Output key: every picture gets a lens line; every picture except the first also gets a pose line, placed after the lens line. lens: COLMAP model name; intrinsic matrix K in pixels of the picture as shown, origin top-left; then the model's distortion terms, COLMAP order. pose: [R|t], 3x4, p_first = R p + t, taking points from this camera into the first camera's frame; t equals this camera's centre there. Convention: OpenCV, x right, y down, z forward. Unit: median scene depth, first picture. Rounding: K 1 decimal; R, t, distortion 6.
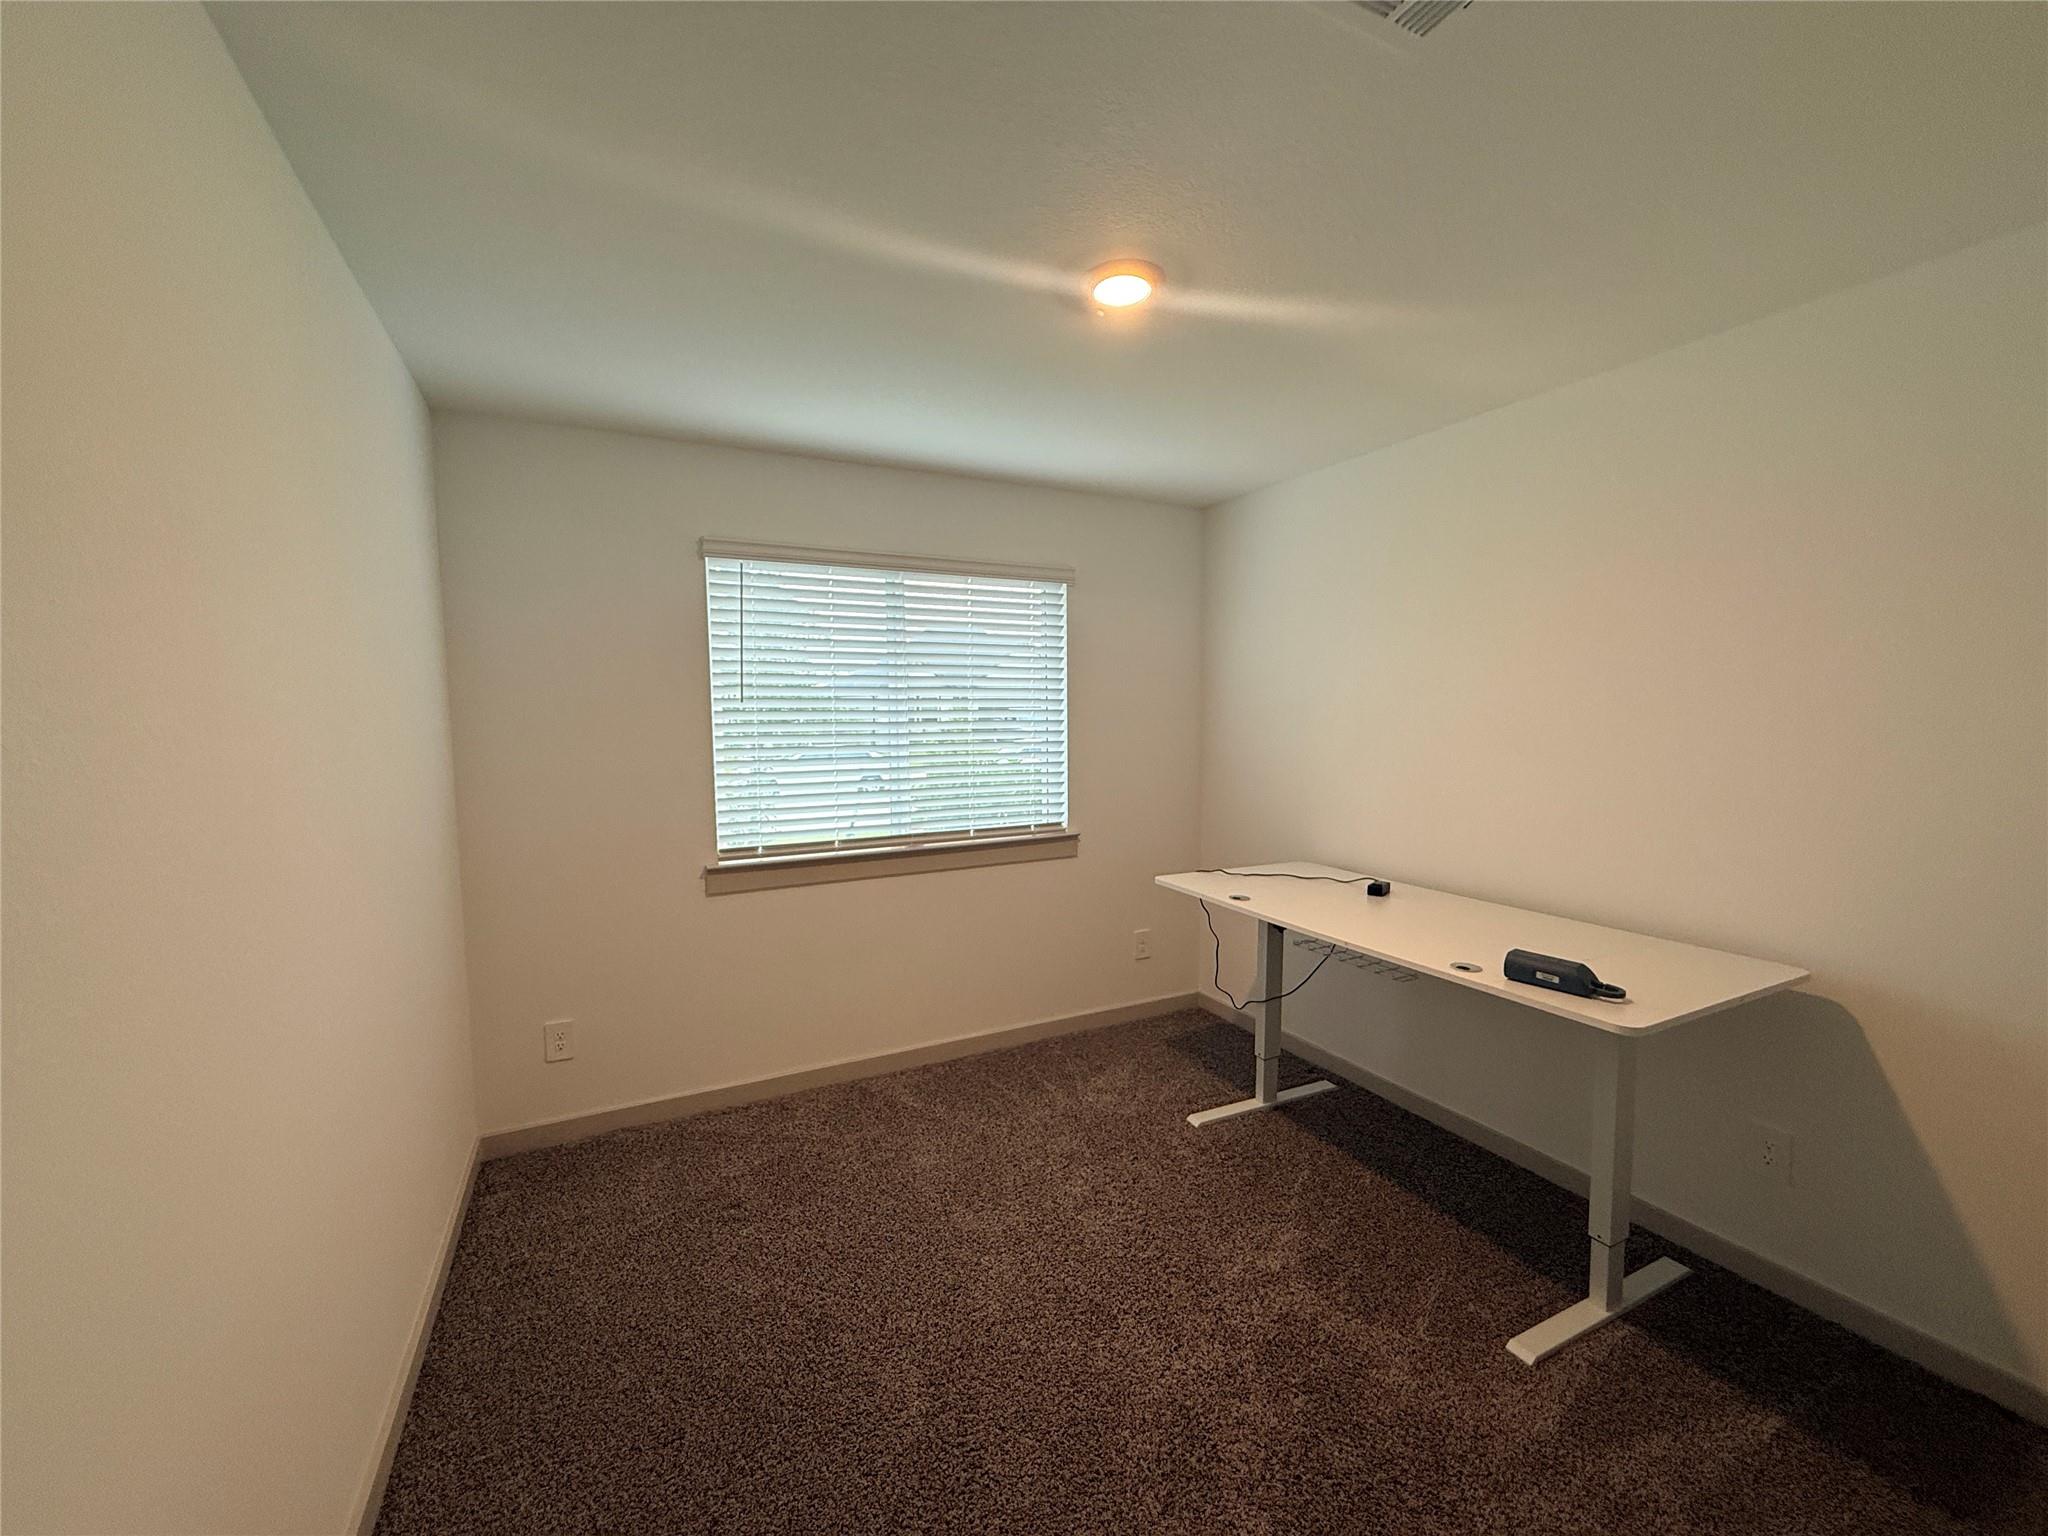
lens RADIAL K [[814.7, 0, 1018.3], [0, 814.7, 766.0], [0, 0, 1]] dist [0.000447, 0.000034]
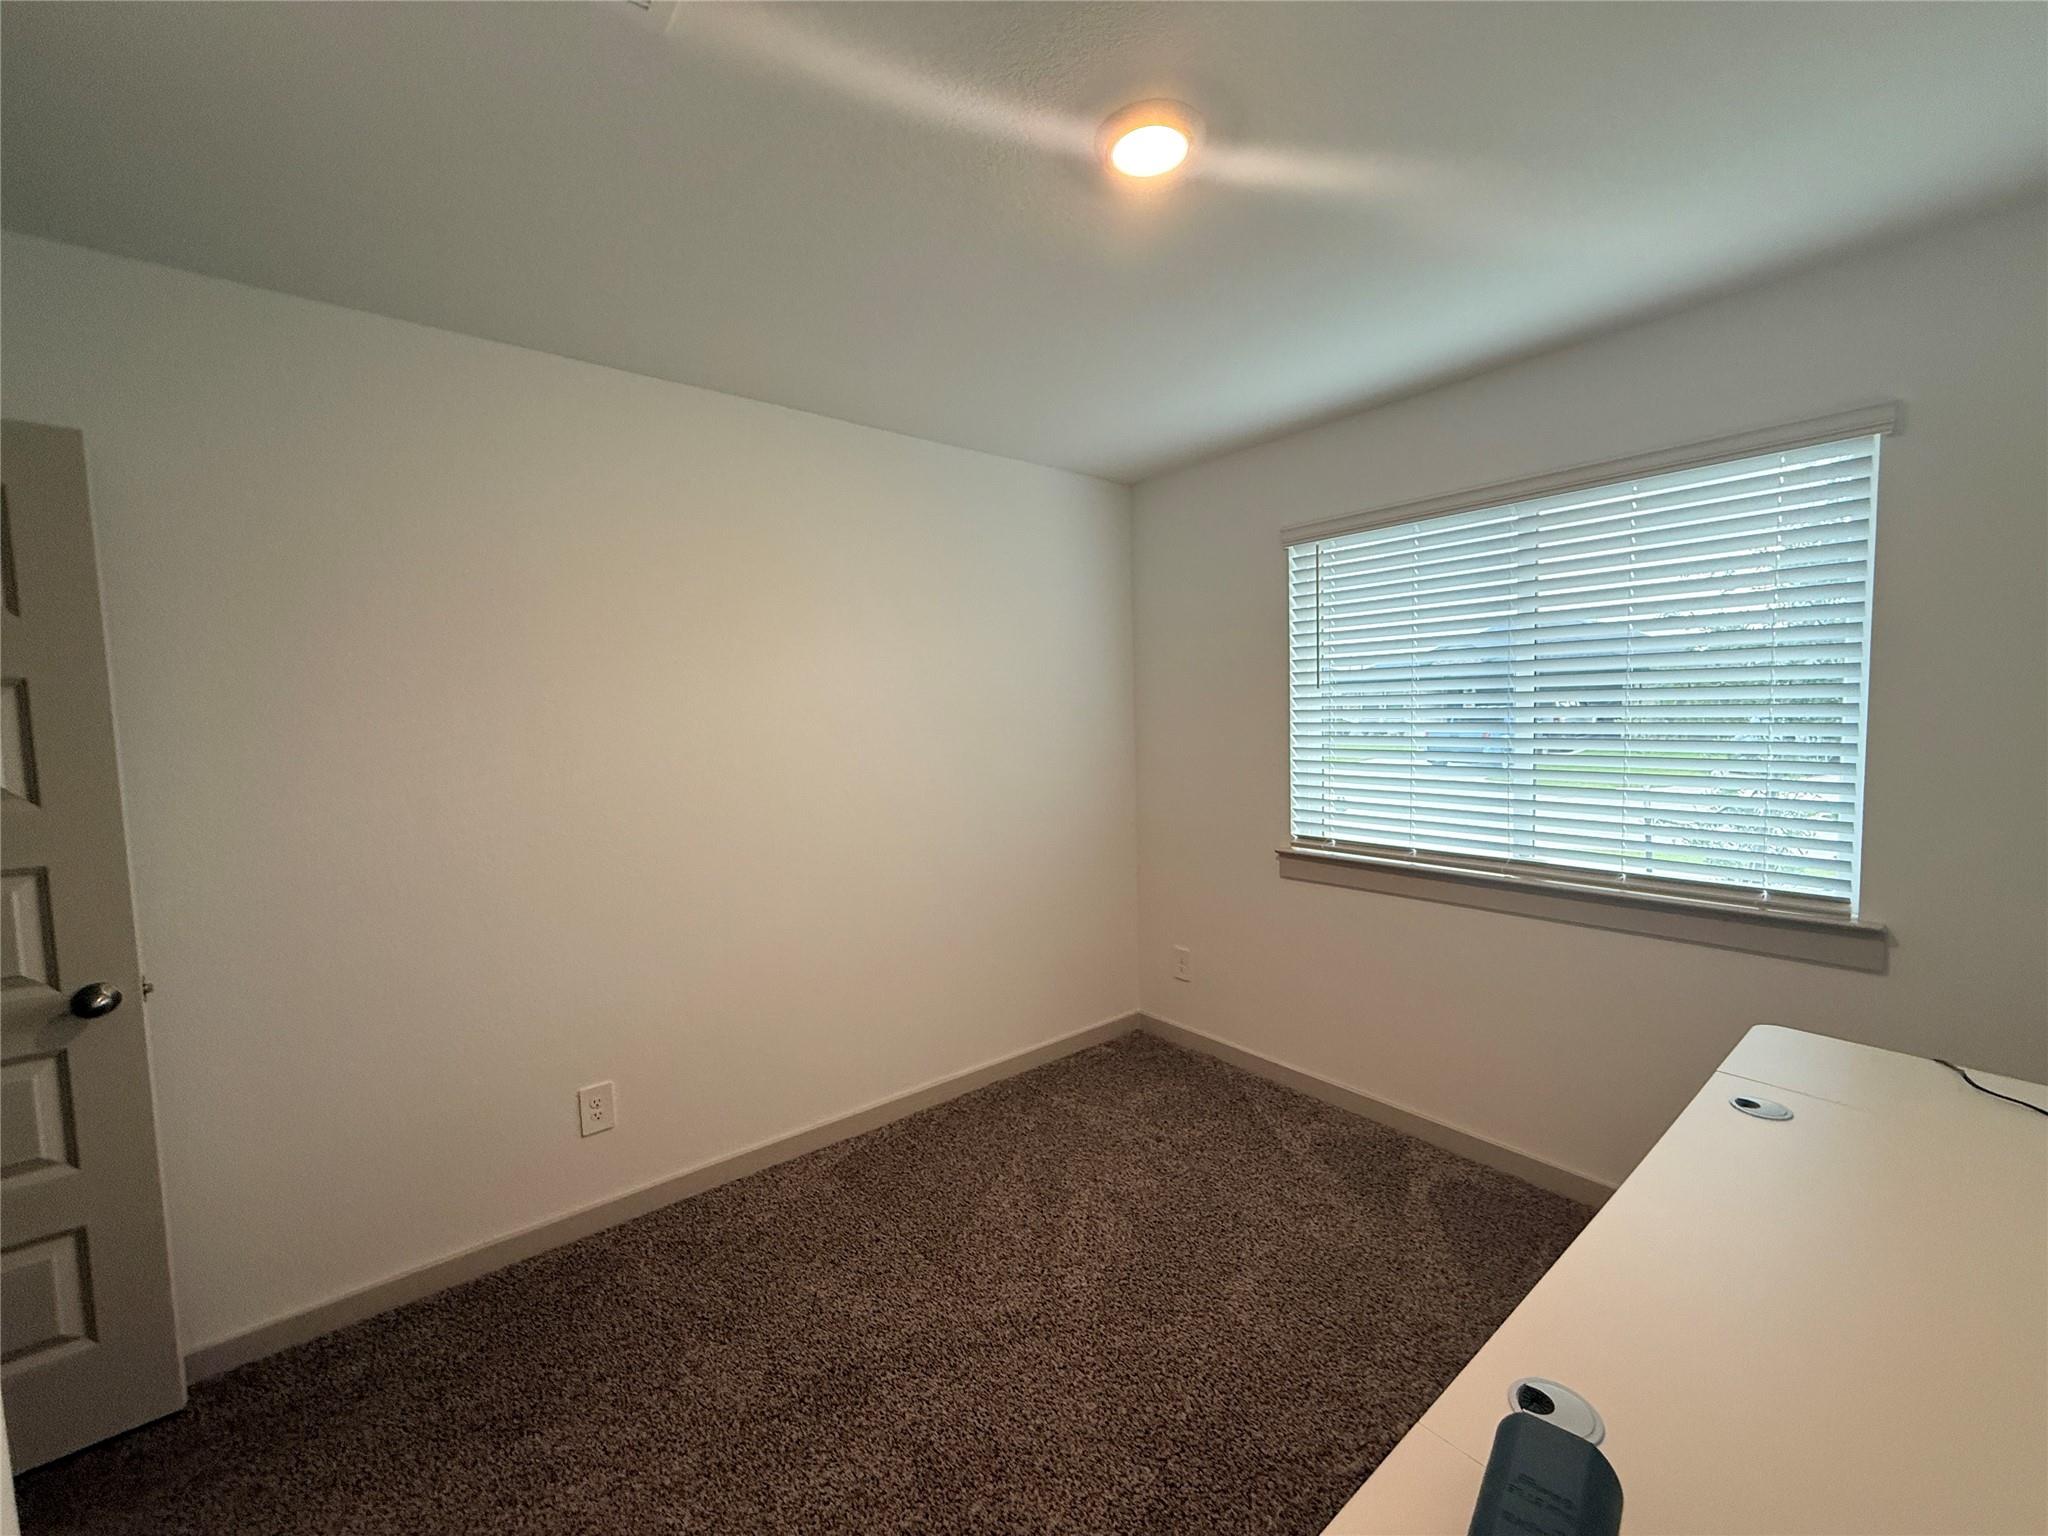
lens RADIAL K [[814.7, 0, 1019.6], [0, 814.7, 771.2], [0, 0, 1]] dist [0.000447, 0.000034]
pose [[0.210998, 0.076342, -0.974501, 0.527432], [-0.045594, 0.996629, 0.068204, -0.028972], [0.976423, 0.030041, 0.213767, 0.436770]]
